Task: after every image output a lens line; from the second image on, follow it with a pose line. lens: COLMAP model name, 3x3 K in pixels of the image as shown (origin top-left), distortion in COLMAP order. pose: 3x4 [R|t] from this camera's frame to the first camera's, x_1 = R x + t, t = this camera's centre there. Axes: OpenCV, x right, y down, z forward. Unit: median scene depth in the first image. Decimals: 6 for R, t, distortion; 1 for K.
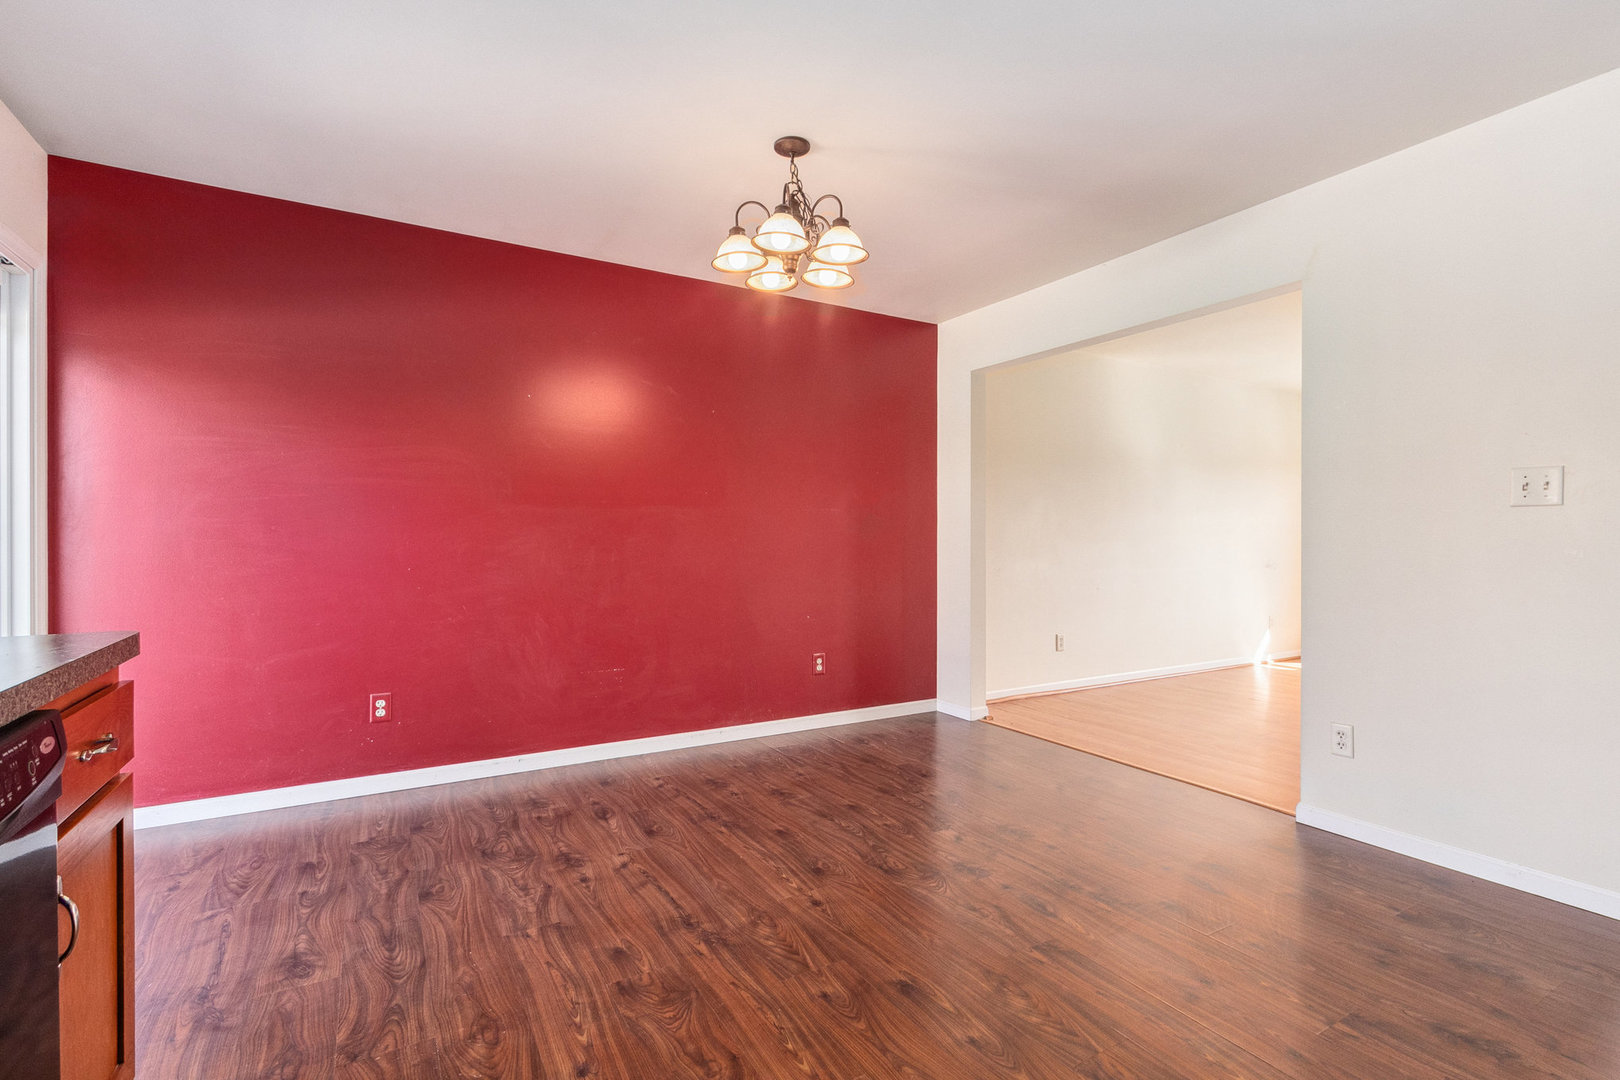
lens RADIAL K [[749.1, 0, 810.0], [0, 749.1, 540.0], [0, 0, 1]] dist [0.002178, 0.000026]
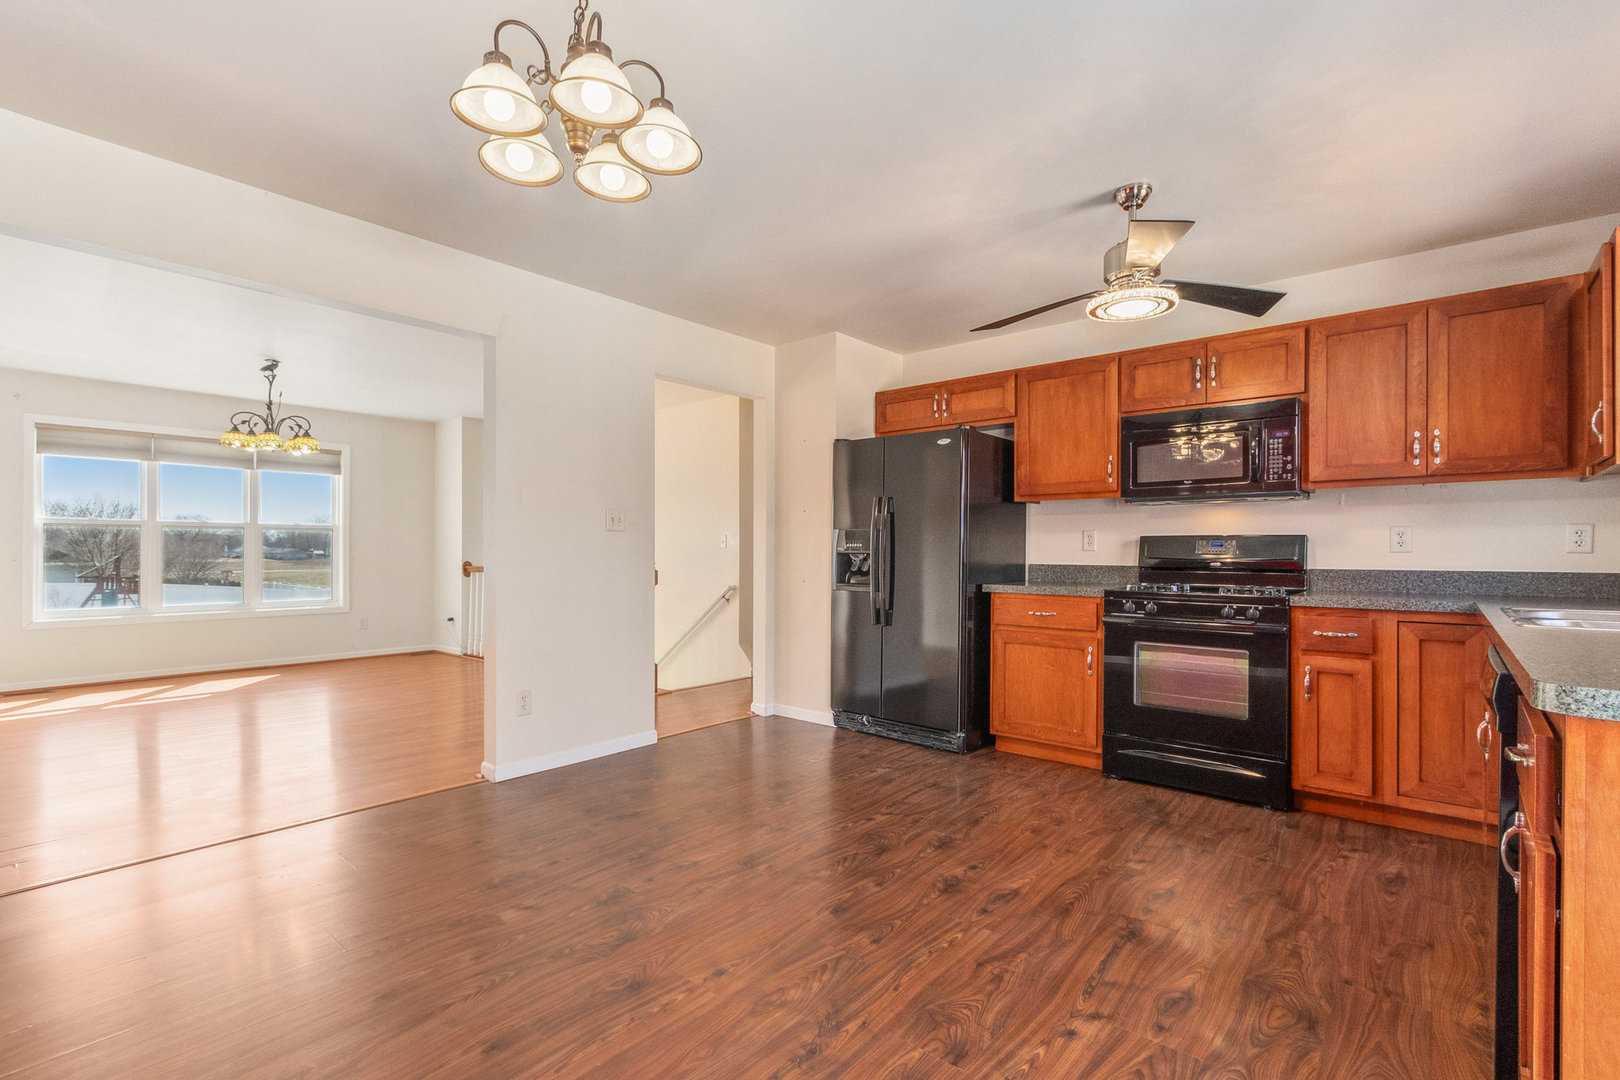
lens RADIAL K [[738.8, 0, 797.4], [0, 738.8, 554.9], [0, 0, 1]] dist [0.000399, -0.000444]
pose [[-0.321012, -0.011423, 0.947006, -0.976228], [-0.002916, 0.999934, 0.011073, -0.011516], [-0.947070, 0.000793, -0.321025, 1.405073]]
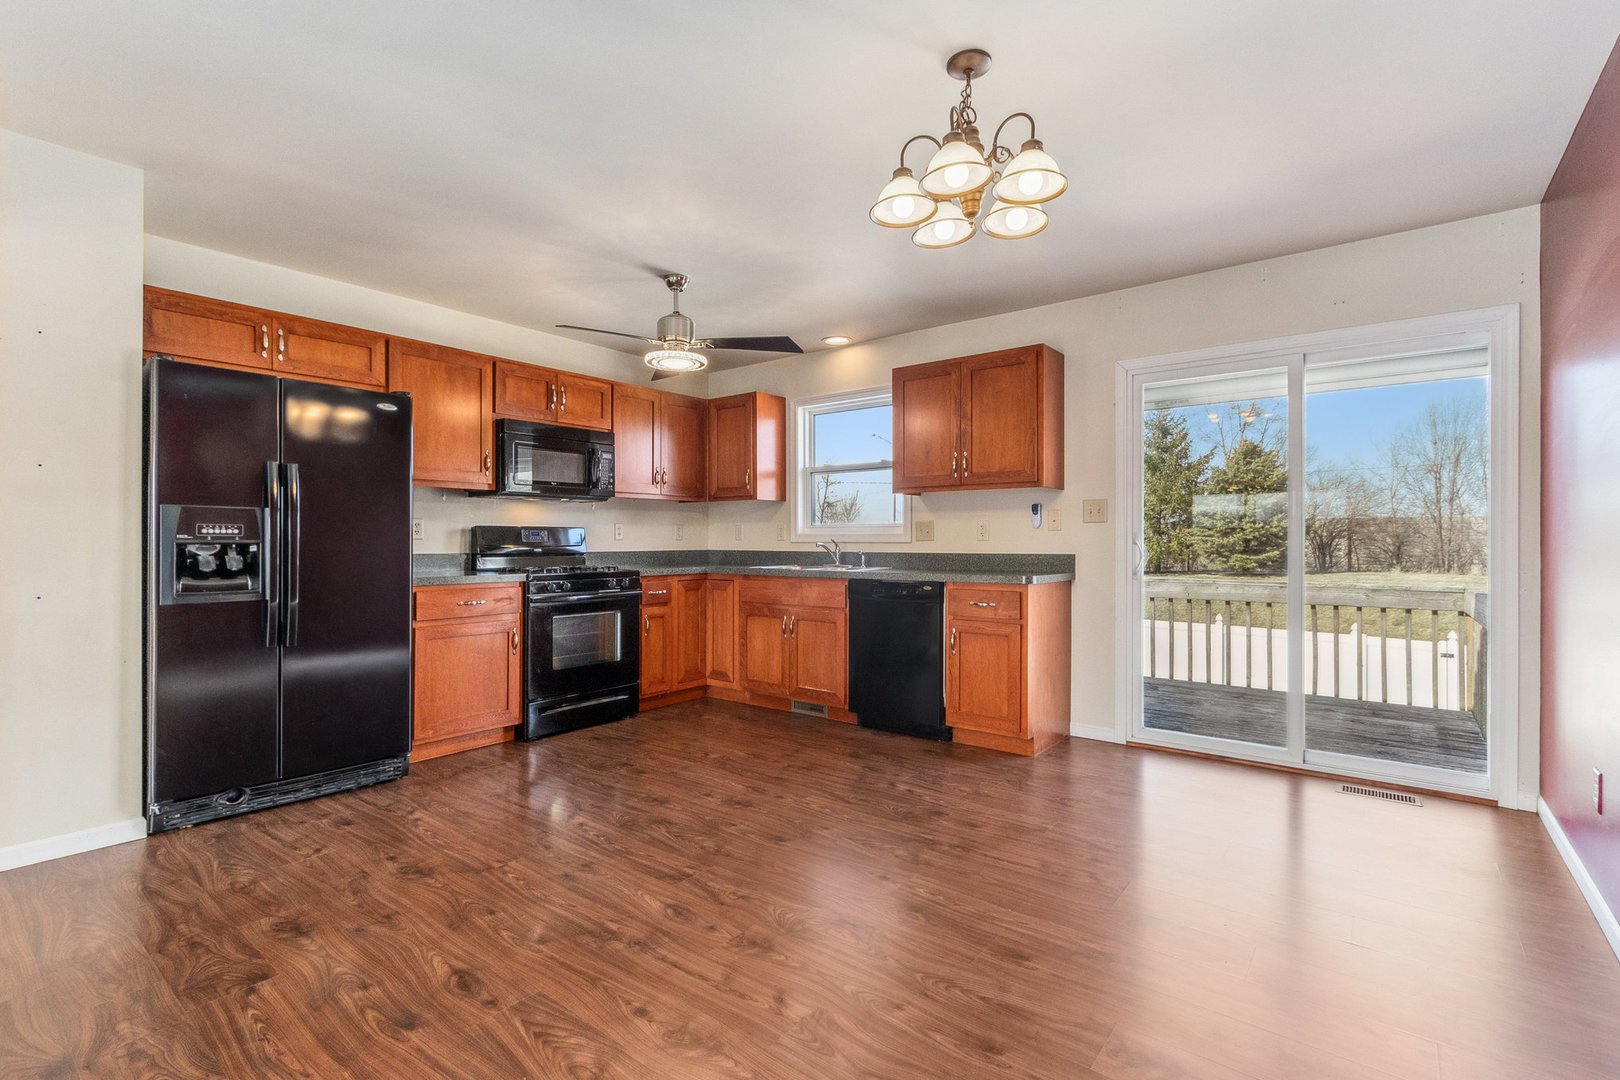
lens RADIAL K [[728.5, 0, 809.4], [0, 728.5, 546.2], [0, 0, 1]] dist [0.000037, -0.000331]
pose [[-0.932143, -0.002069, -0.362083, 0.581749], [-0.005252, 0.999956, 0.007807, -0.004673], [0.362051, 0.009179, -0.932113, 2.291999]]
